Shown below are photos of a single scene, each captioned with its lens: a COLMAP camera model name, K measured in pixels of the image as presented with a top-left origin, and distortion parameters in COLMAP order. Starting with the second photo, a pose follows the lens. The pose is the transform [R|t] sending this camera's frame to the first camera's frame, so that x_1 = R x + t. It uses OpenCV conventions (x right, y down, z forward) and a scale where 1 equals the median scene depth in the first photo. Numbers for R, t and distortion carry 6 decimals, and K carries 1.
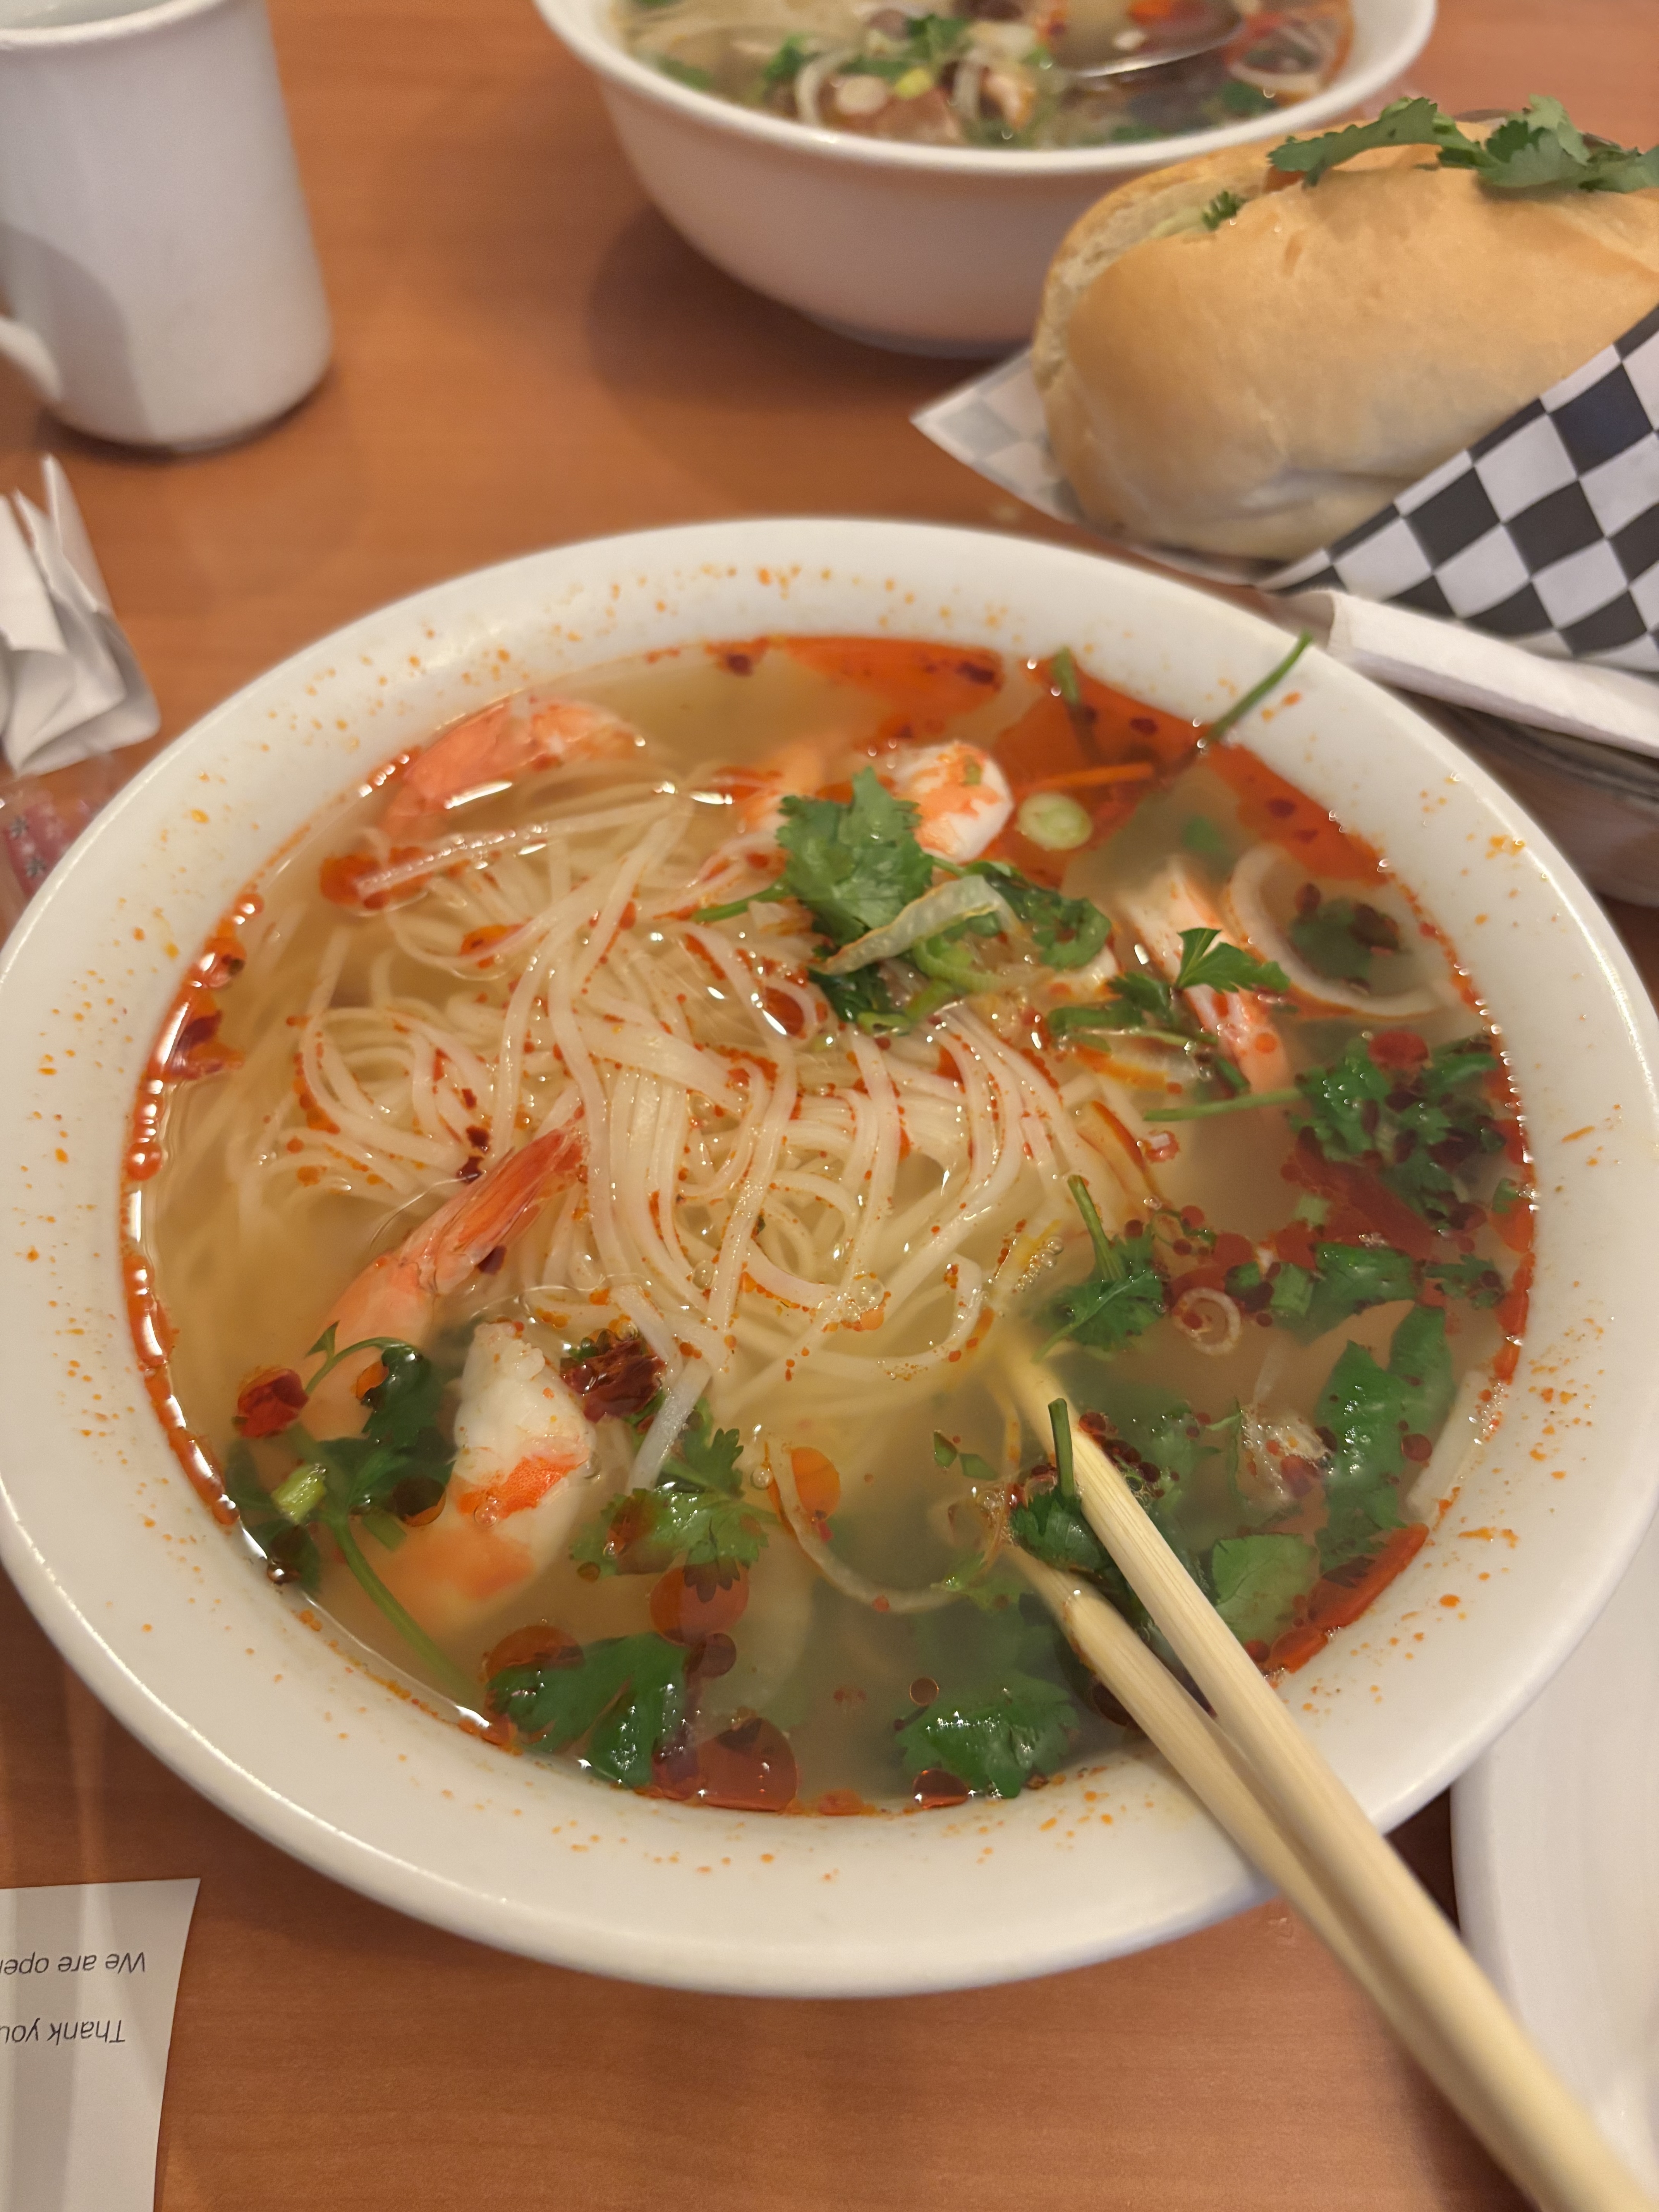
lens RADIAL K [[1664.7, 0, 837.9], [0, 1664.7, 1110.1], [0, 0, 1]] dist [-0.018574, -0.015083]
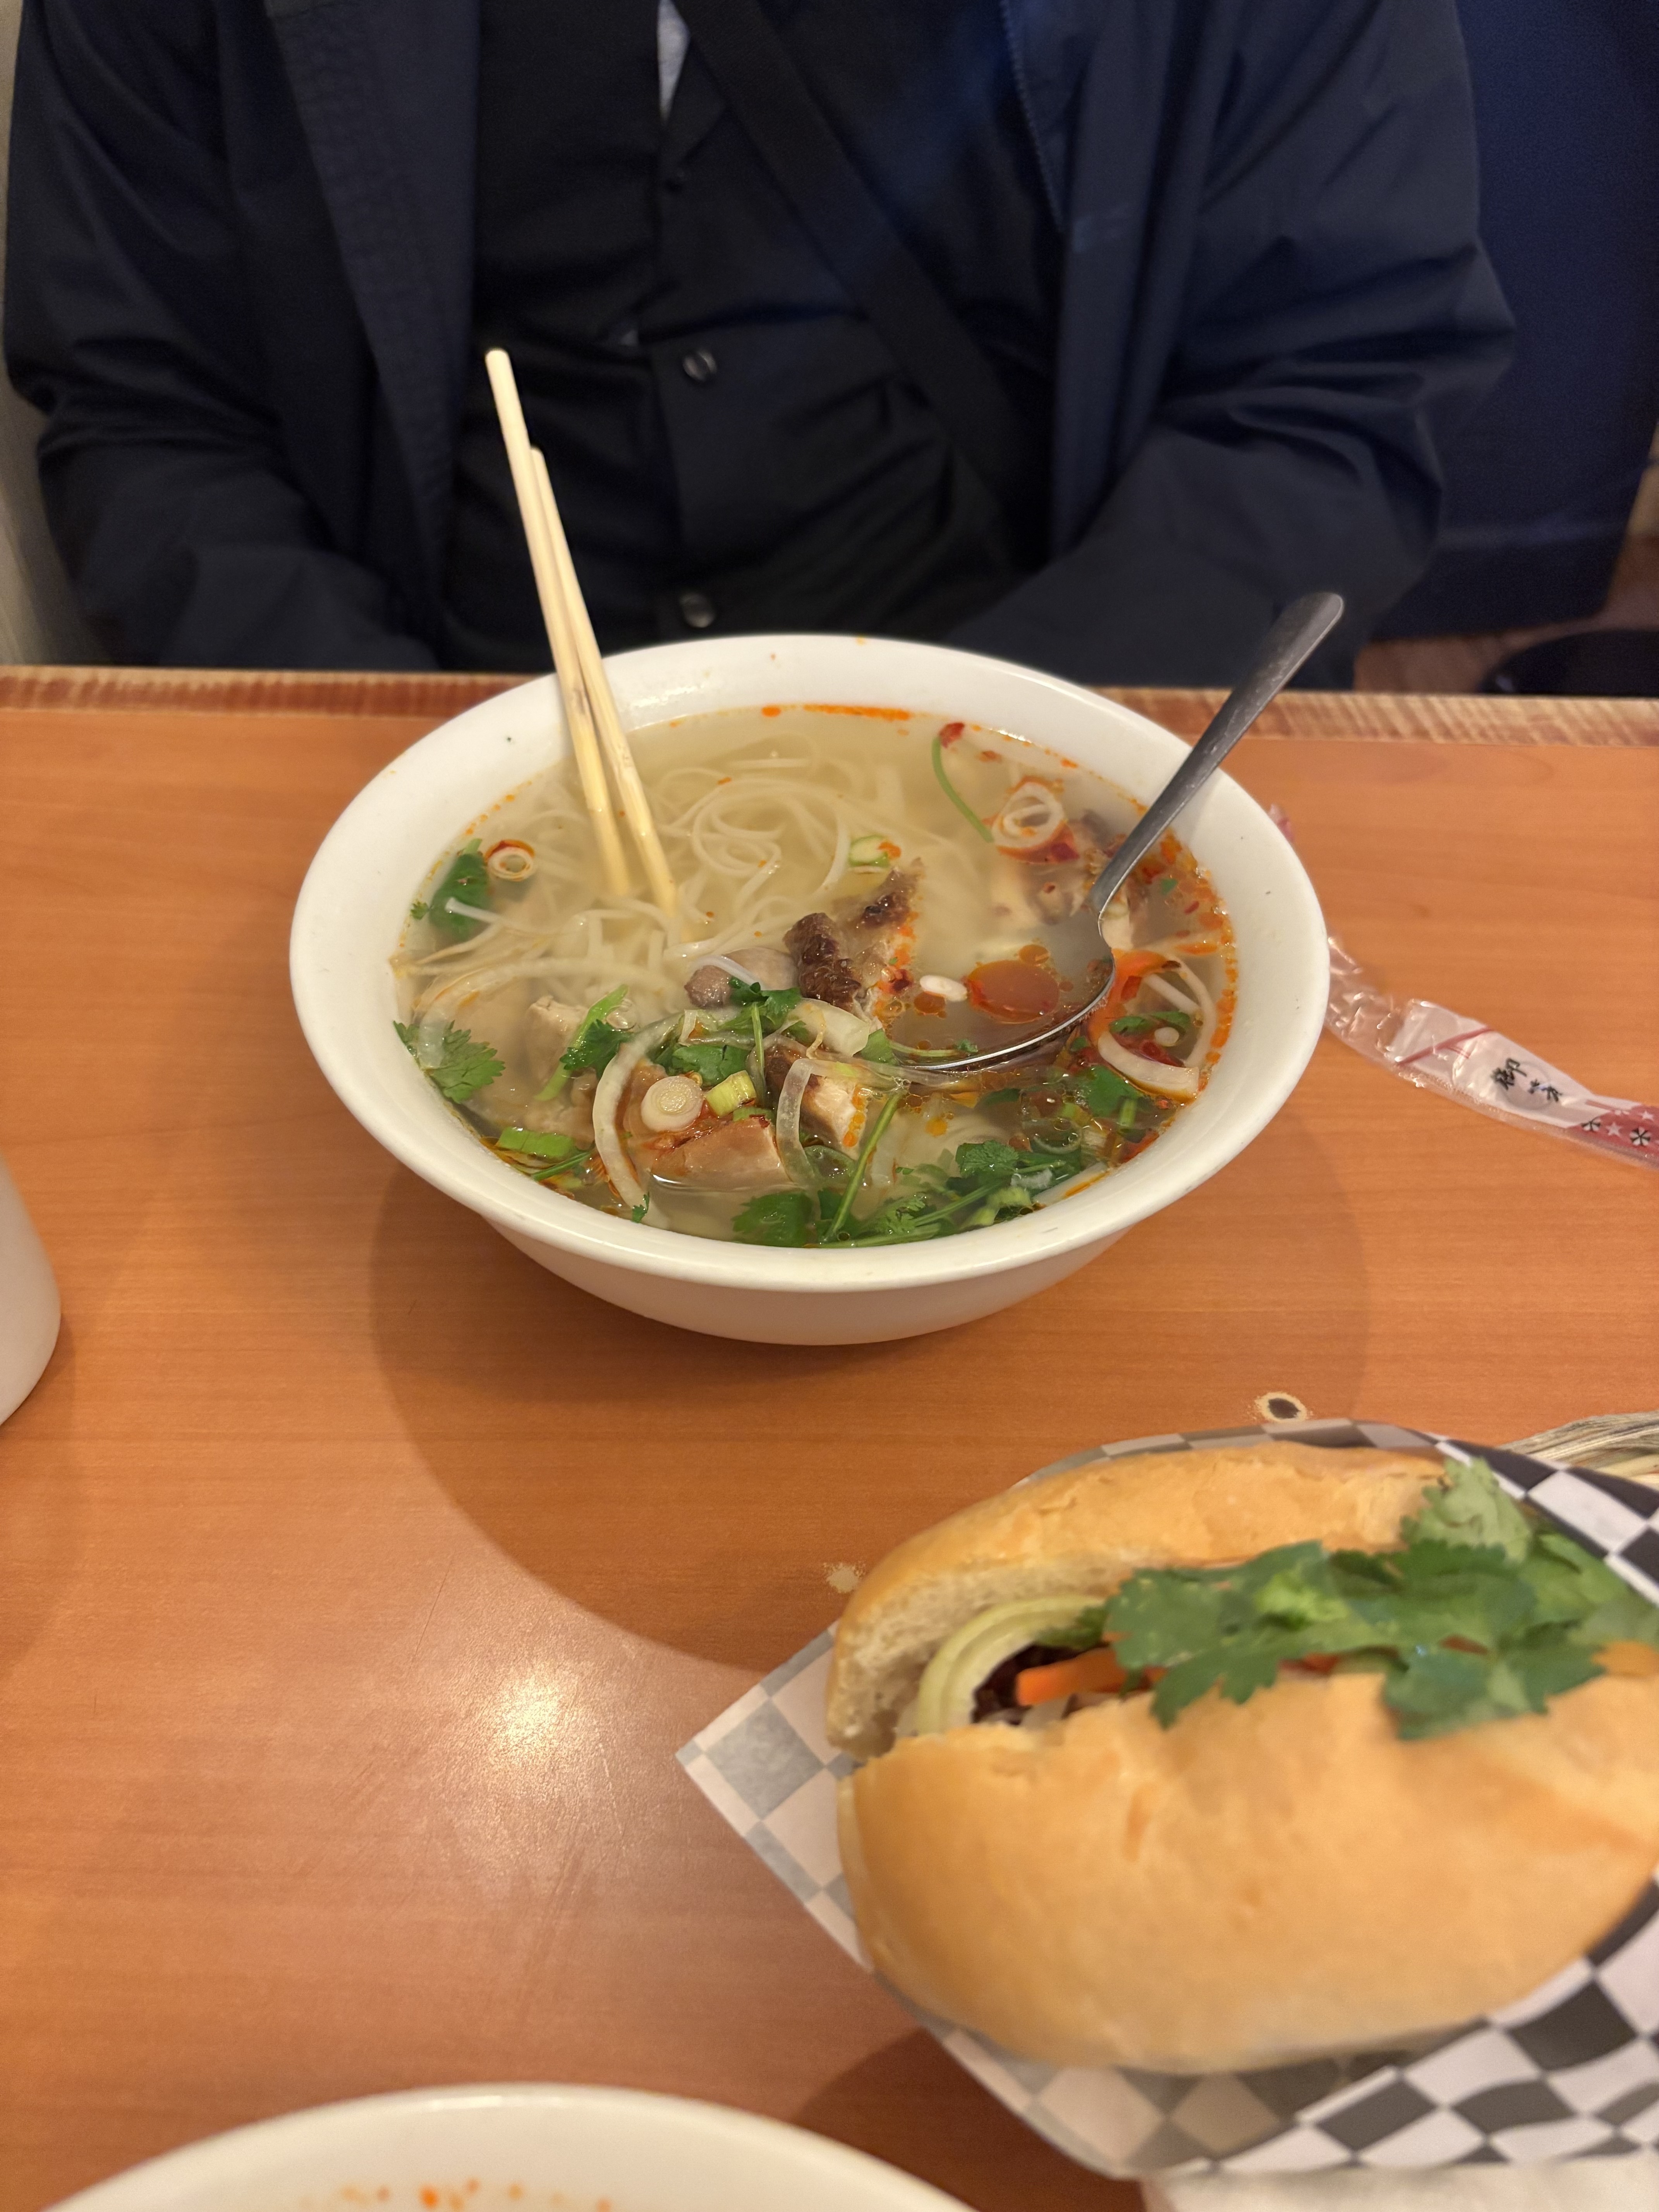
lens RADIAL K [[1664.7, 0, 818.9], [0, 1664.7, 1101.0], [0, 0, 1]] dist [-0.018574, -0.015083]
pose [[0.999941, -0.004767, 0.009753, 0.126182], [0.006538, 0.981665, -0.190503, -0.682378], [-0.008666, 0.190555, 0.981638, 0.214866]]
